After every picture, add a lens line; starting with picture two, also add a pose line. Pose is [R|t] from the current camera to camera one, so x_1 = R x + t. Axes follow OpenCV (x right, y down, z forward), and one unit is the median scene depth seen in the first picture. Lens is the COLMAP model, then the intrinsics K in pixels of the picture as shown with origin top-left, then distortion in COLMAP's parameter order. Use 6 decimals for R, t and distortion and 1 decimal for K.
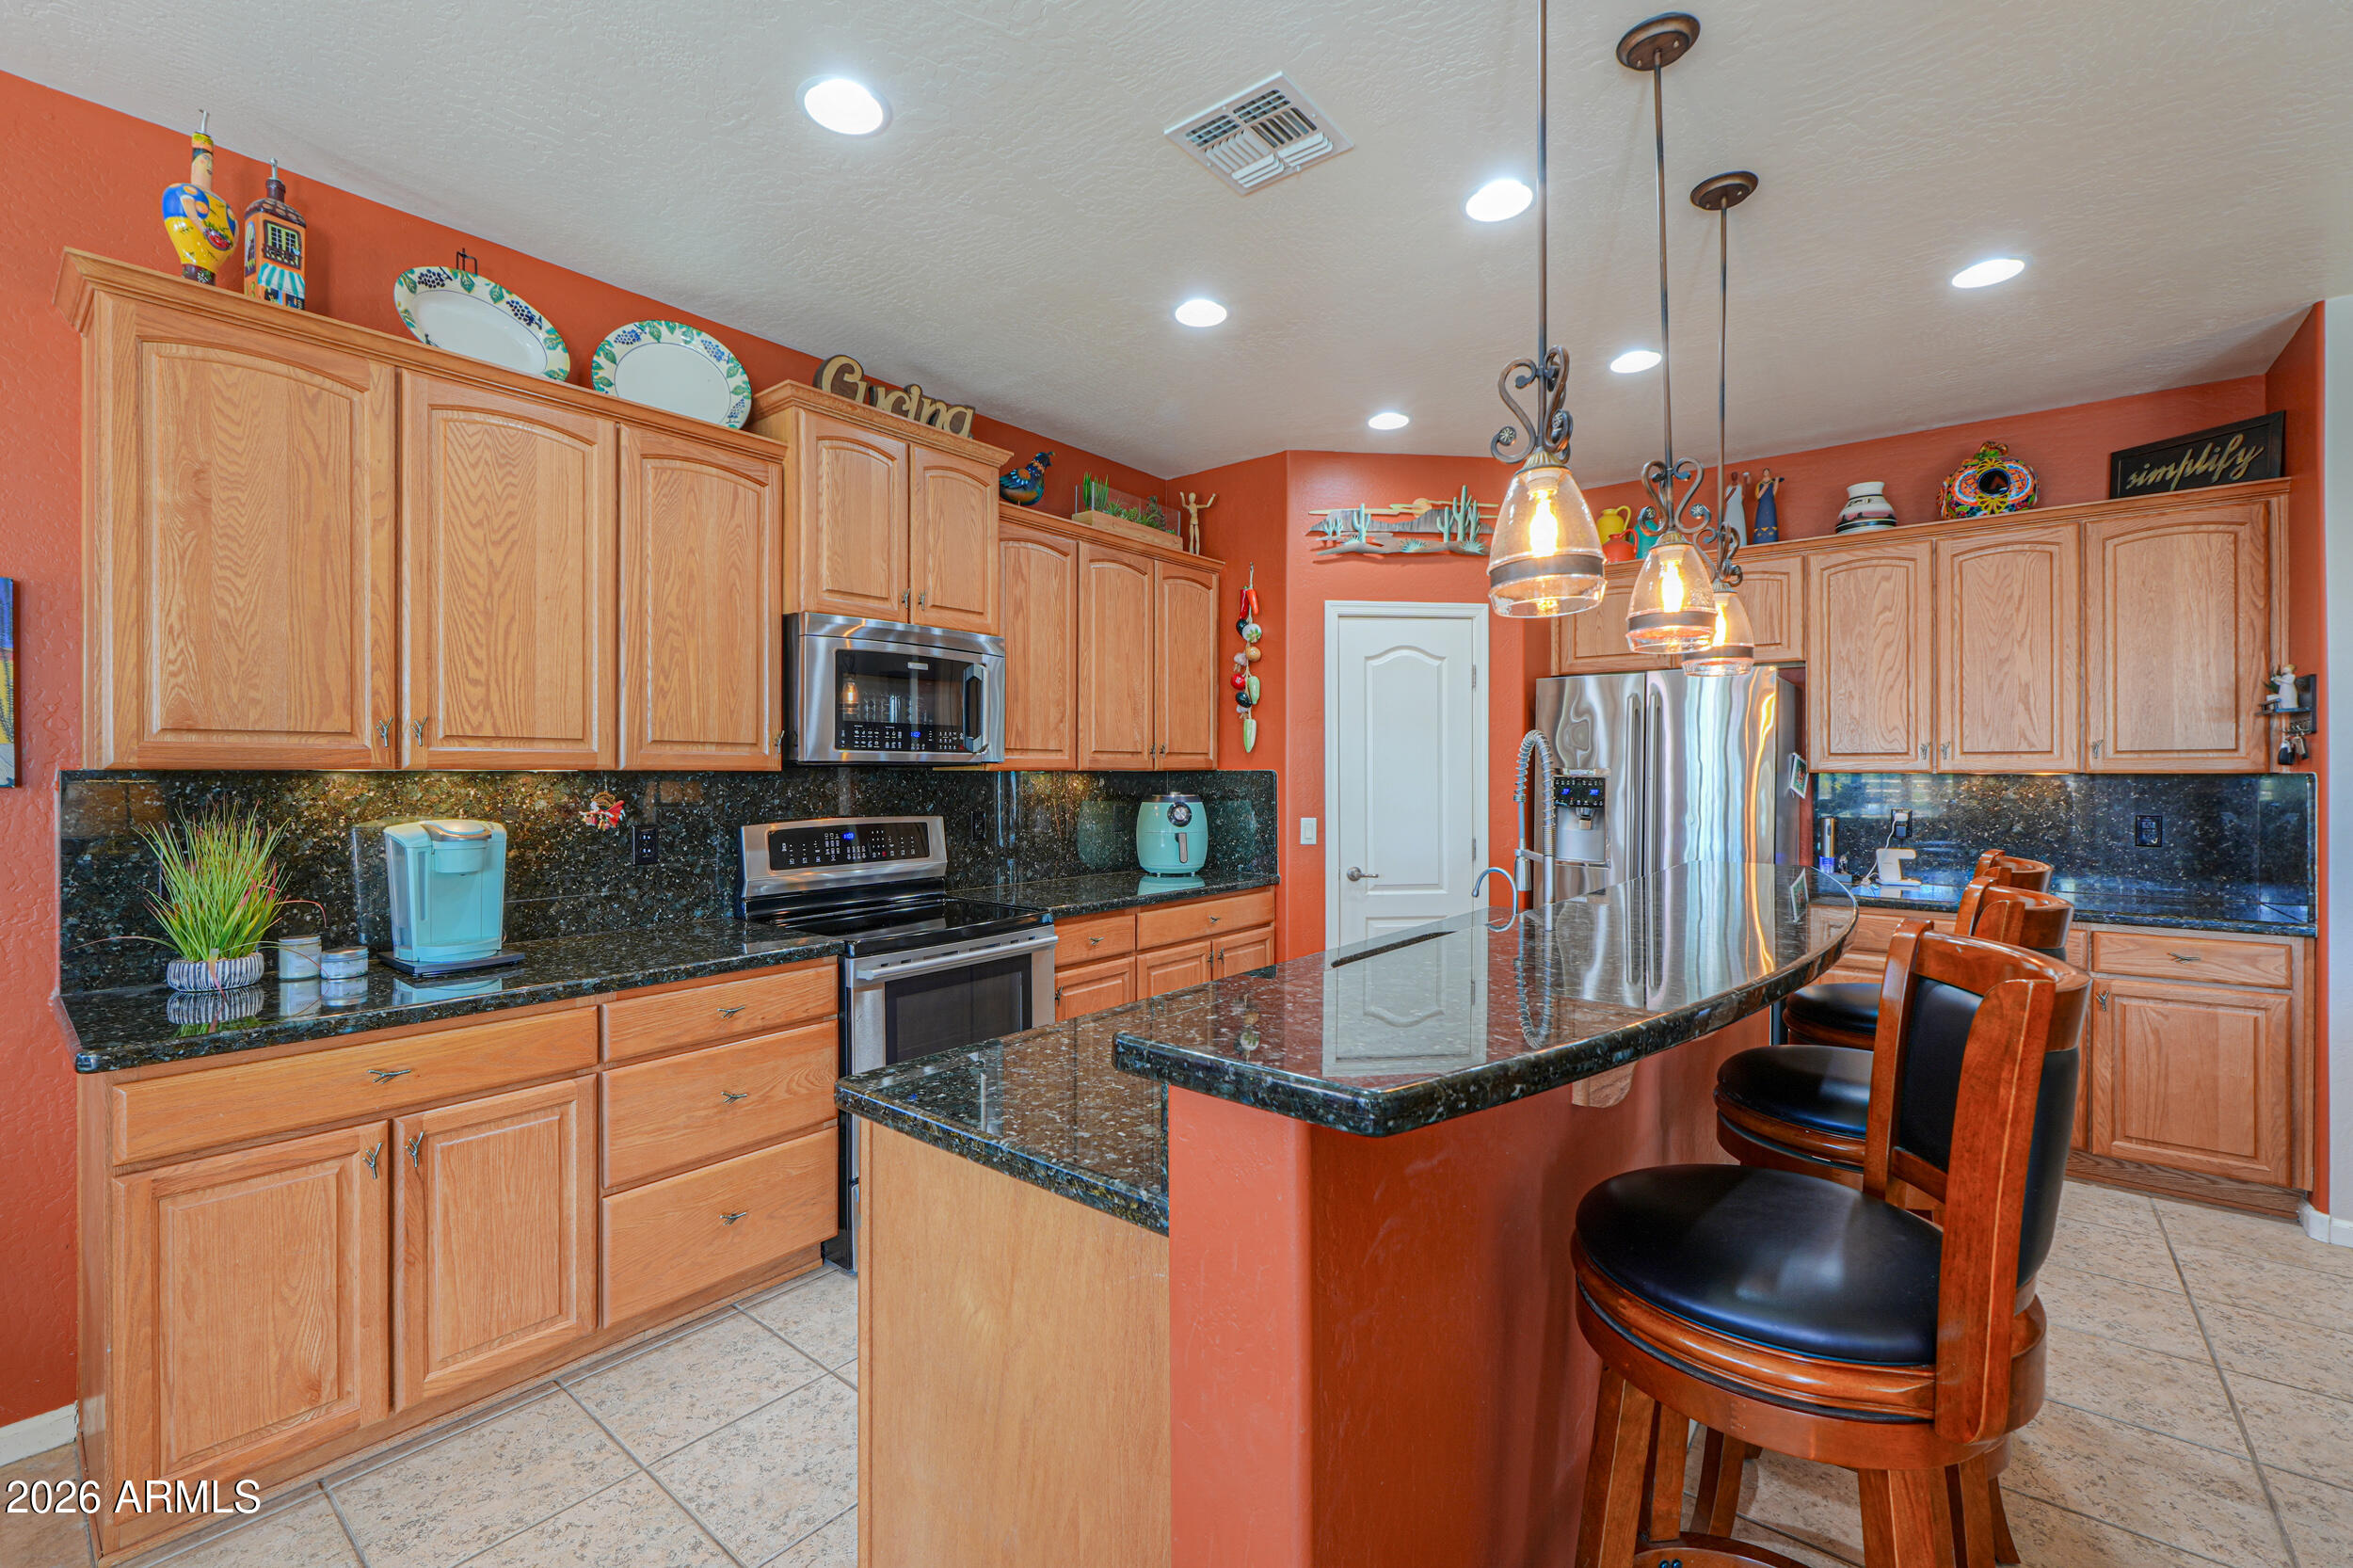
lens RADIAL K [[986.6, 0, 1171.0], [0, 986.6, 780.6], [0, 0, 1]] dist [-0.002897, -0.001562]
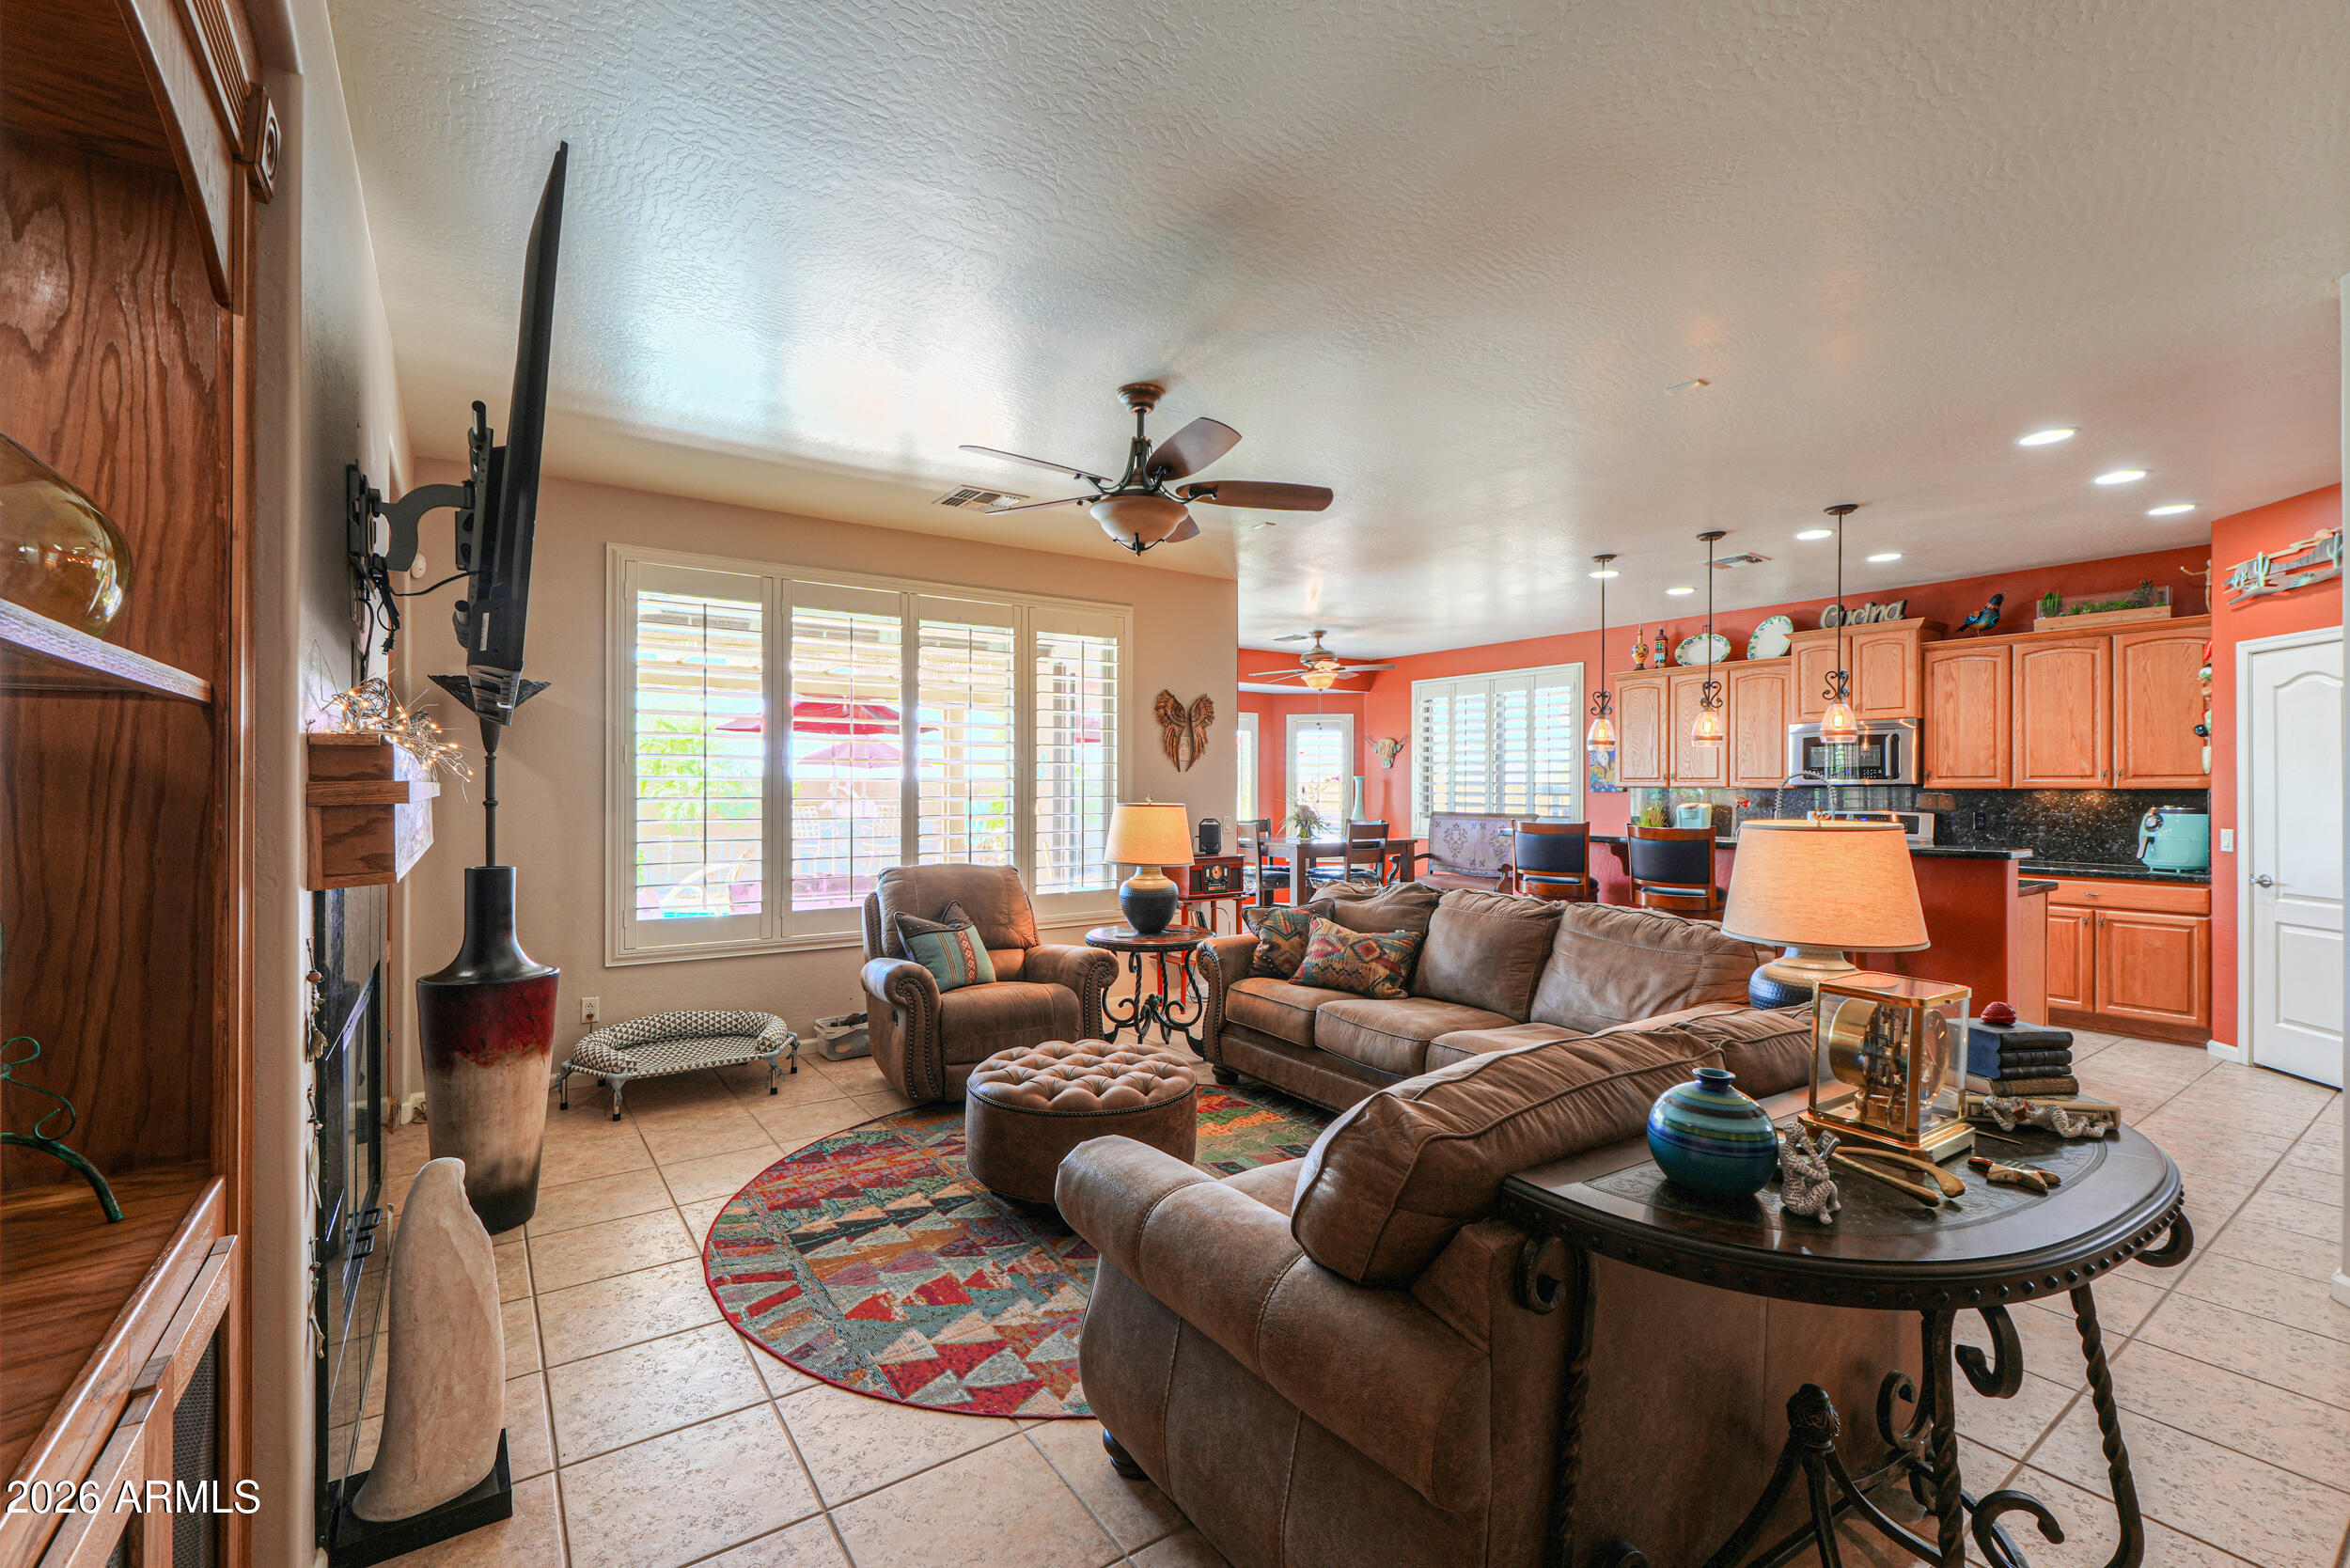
lens RADIAL K [[985.4, 0, 1165.4], [0, 985.4, 786.0], [0, 0, 1]] dist [-0.002897, -0.001562]
pose [[-0.281416, -0.001359, -0.959585, 1.944840], [-0.012041, 0.999925, 0.002115, -0.001412], [0.959510, 0.012149, -0.281412, 0.146613]]
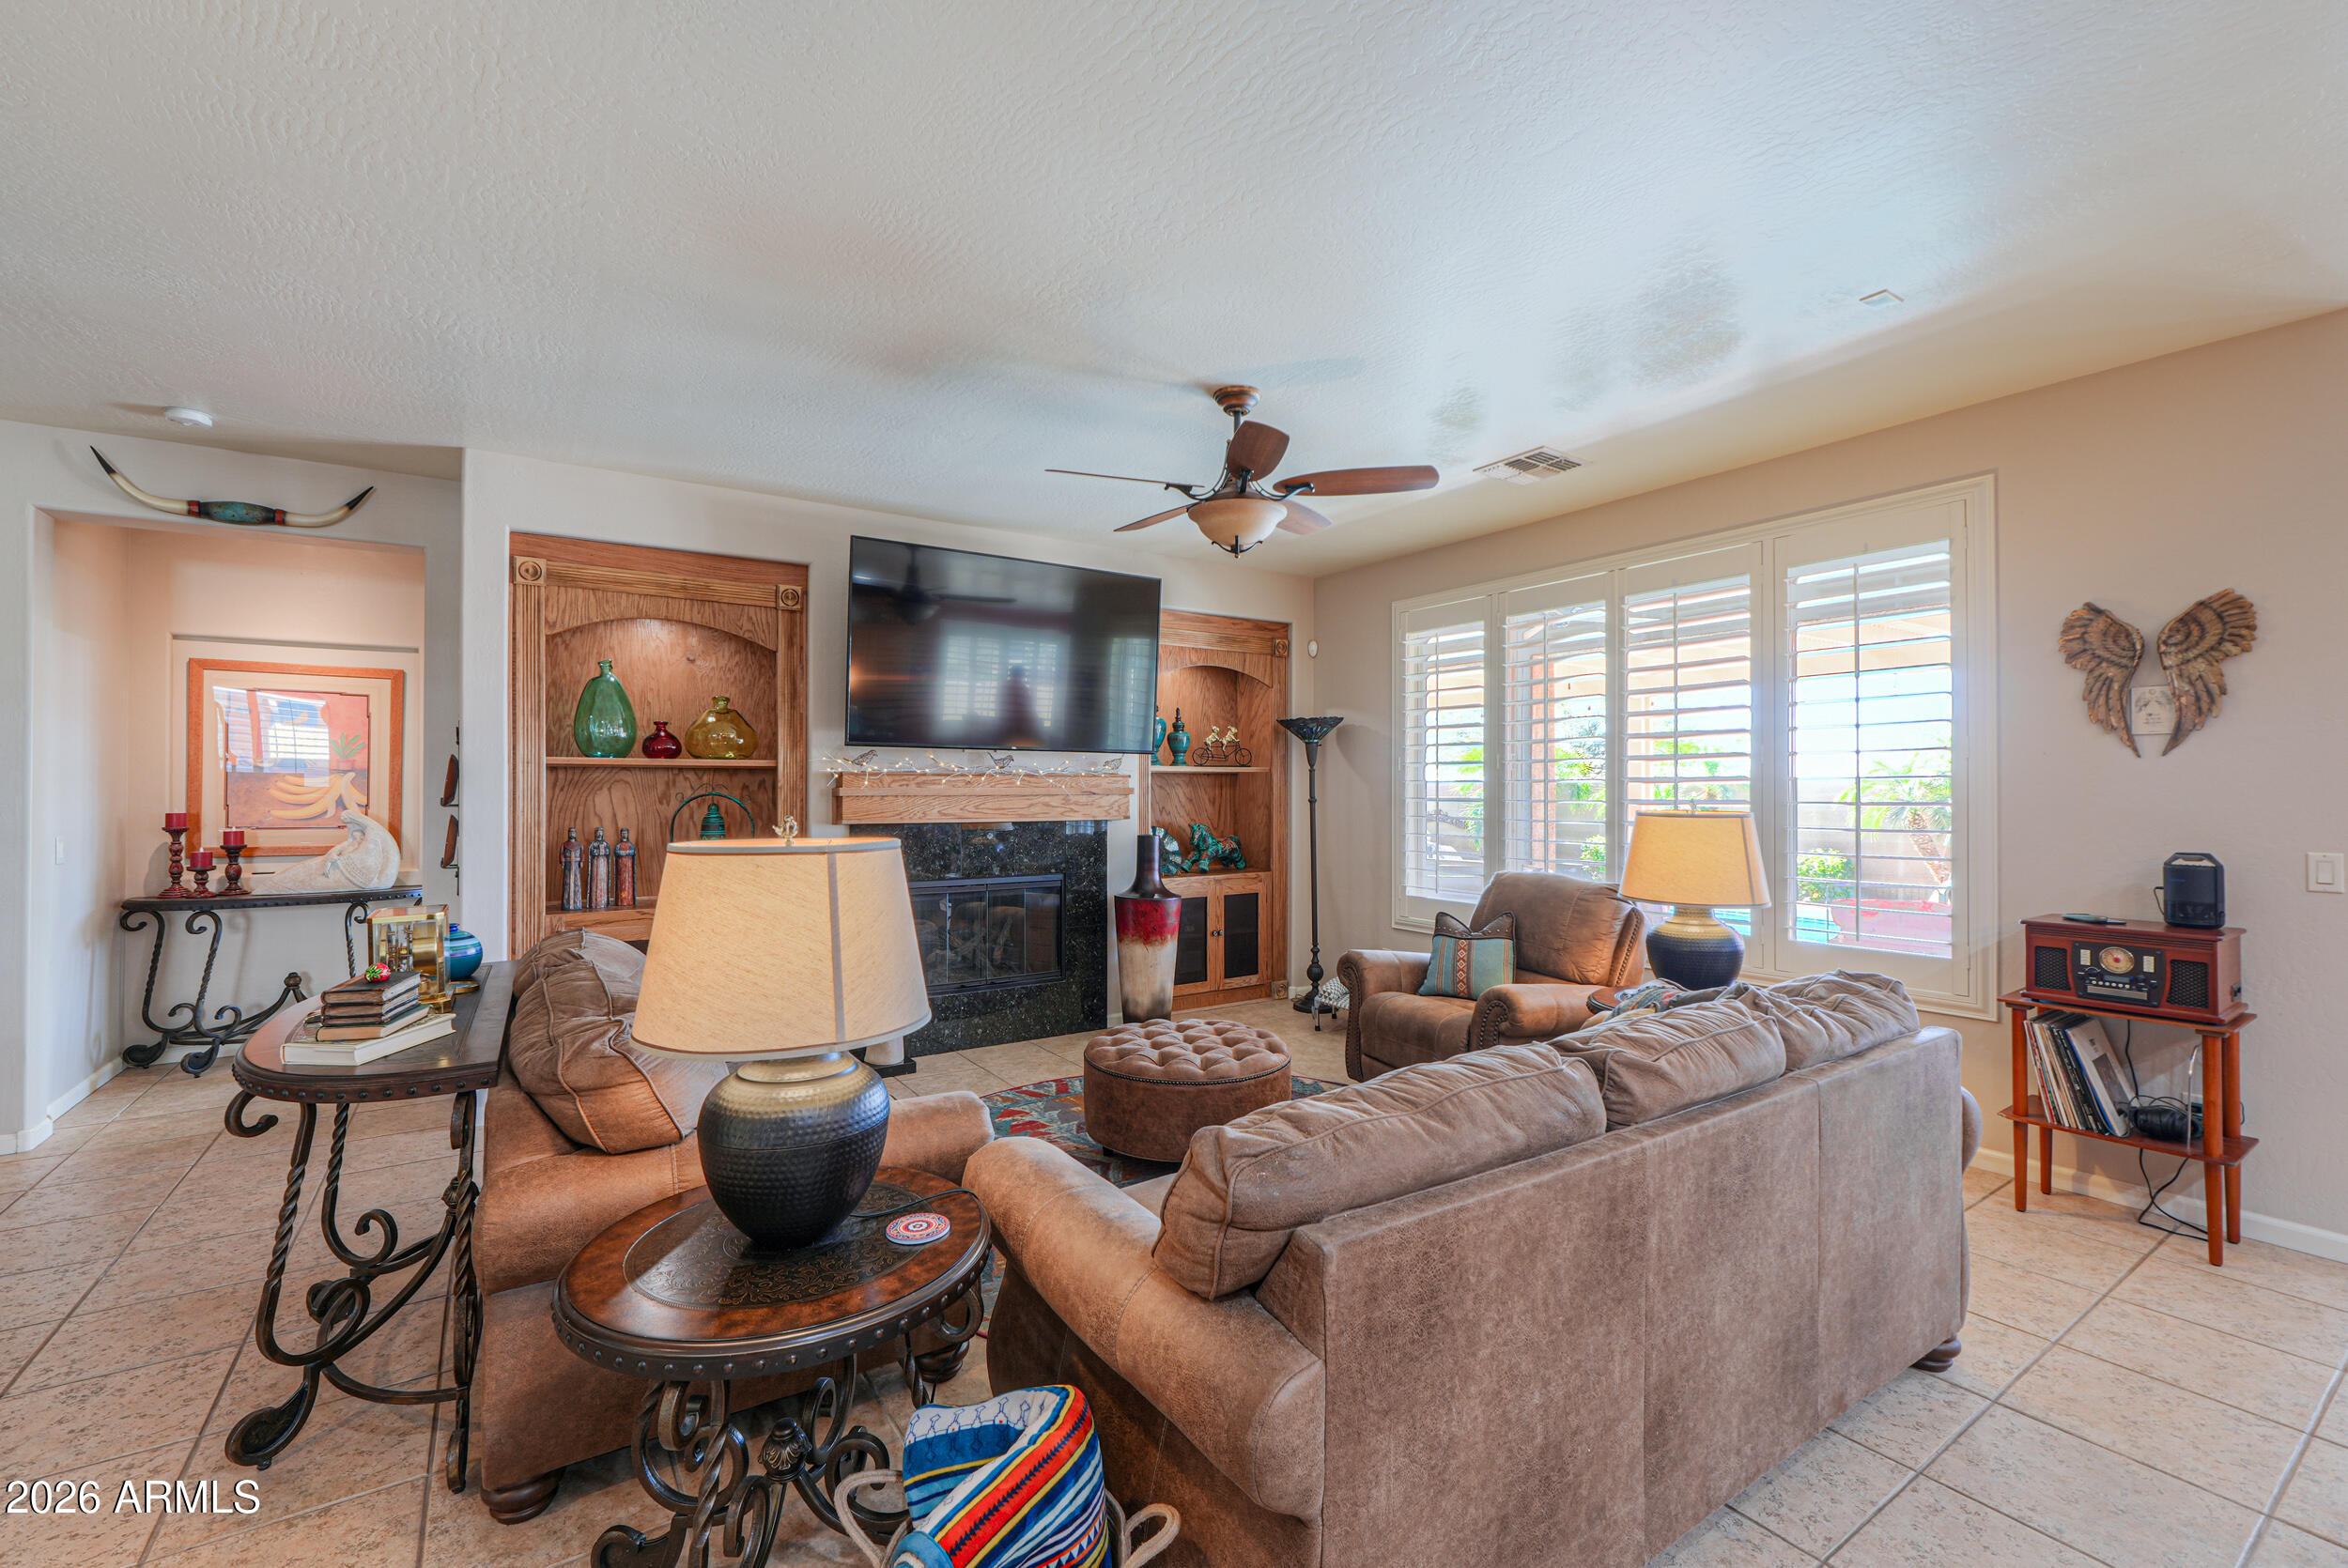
lens RADIAL K [[999.2, 0, 1164.7], [0, 999.2, 783.2], [0, 0, 1]] dist [-0.005076, -0.000631]
pose [[-0.952397, 0.002872, 0.304848, 0.799745], [0.003854, 0.999989, 0.002621, -0.005552], [-0.304837, 0.003671, -0.952398, 0.797193]]
